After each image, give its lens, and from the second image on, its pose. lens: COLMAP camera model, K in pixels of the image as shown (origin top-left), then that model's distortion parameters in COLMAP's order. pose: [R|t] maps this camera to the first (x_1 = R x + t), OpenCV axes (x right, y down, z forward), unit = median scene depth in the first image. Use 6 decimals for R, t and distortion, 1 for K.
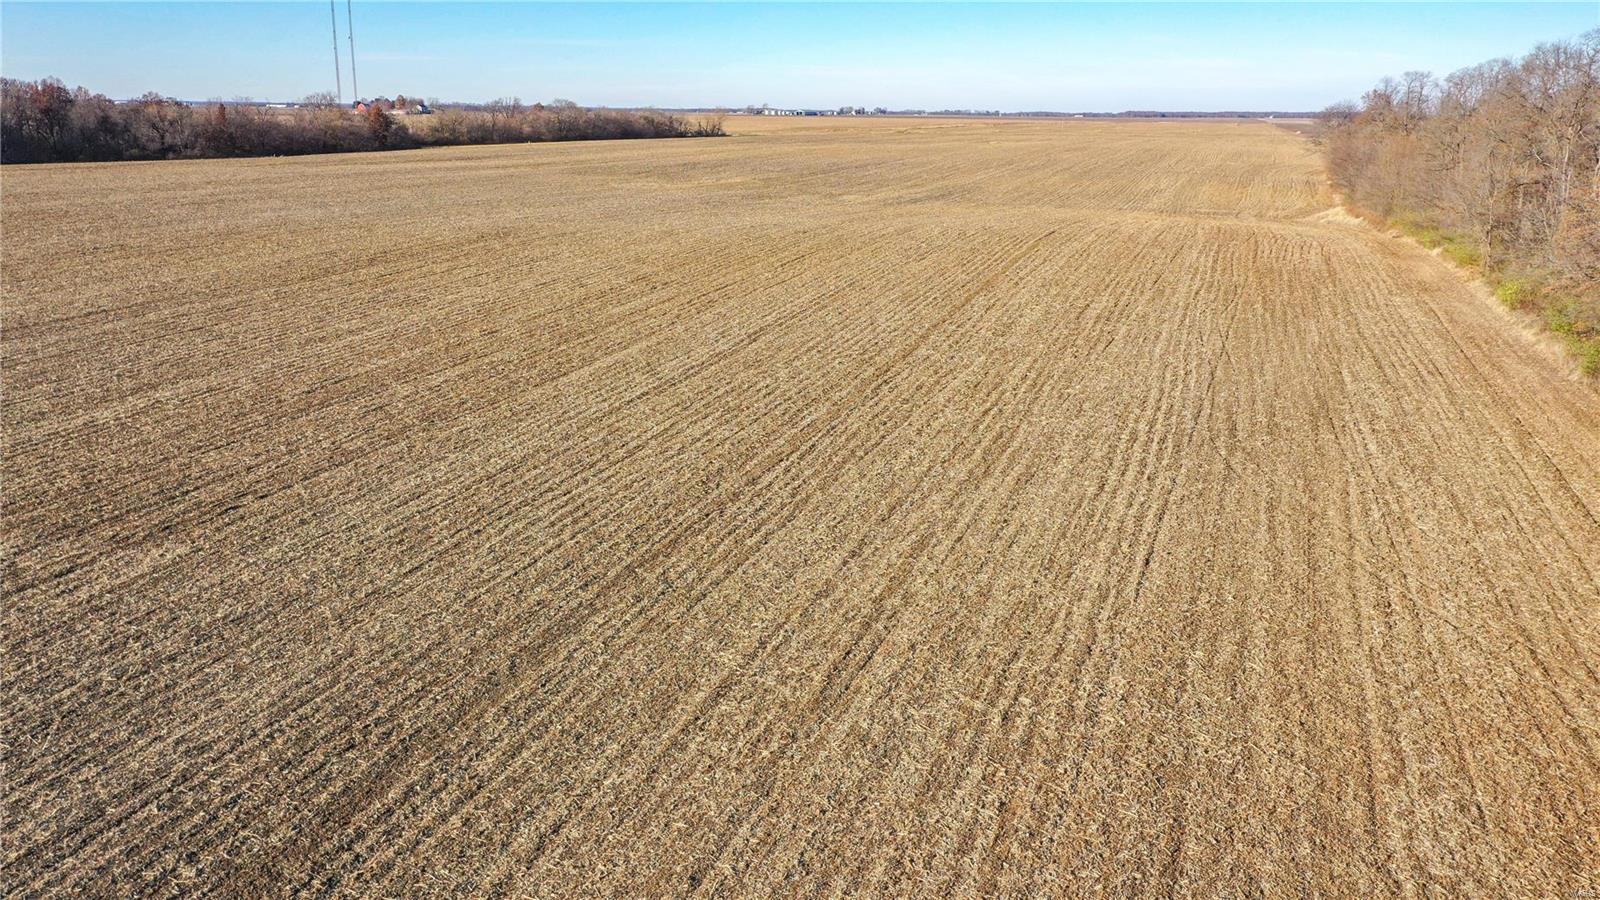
lens RADIAL K [[1289.2, 0, 800.0], [0, 1289.2, 450.0], [0, 0, 1]] dist [-0.002163, -0.002339]
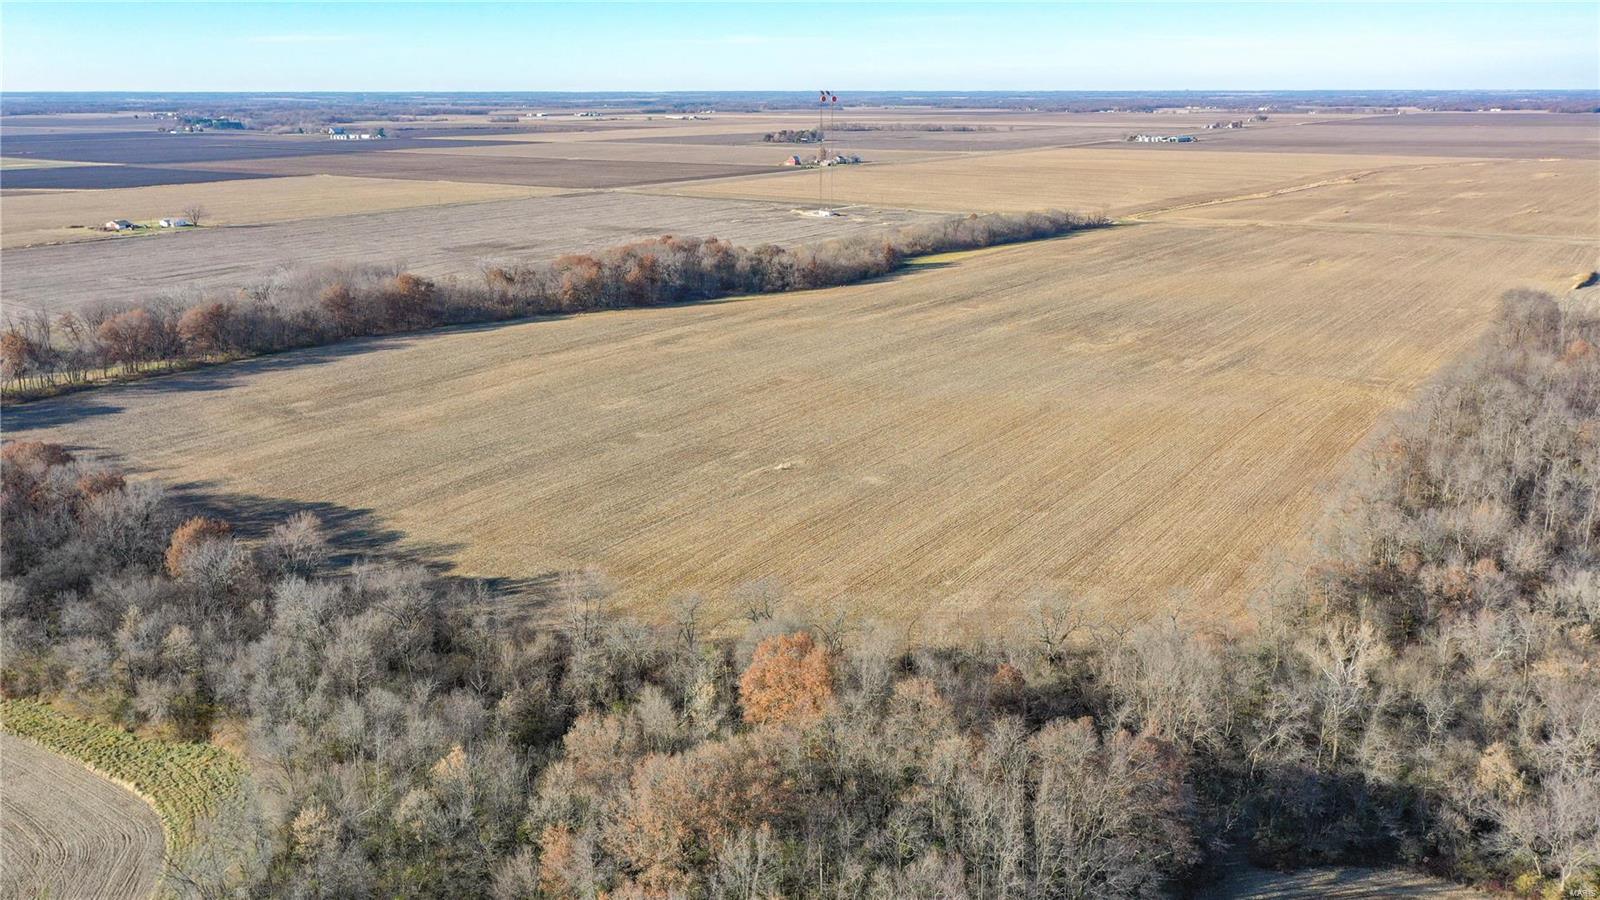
lens RADIAL K [[1289.2, 0, 800.0], [0, 1289.2, 450.0], [0, 0, 1]] dist [-0.002163, -0.002339]
pose [[0.962490, 0.052544, -0.266181, -0.000889], [-0.052817, 0.998585, 0.006135, -0.025032], [0.266126, 0.008154, 0.963904, -0.658181]]
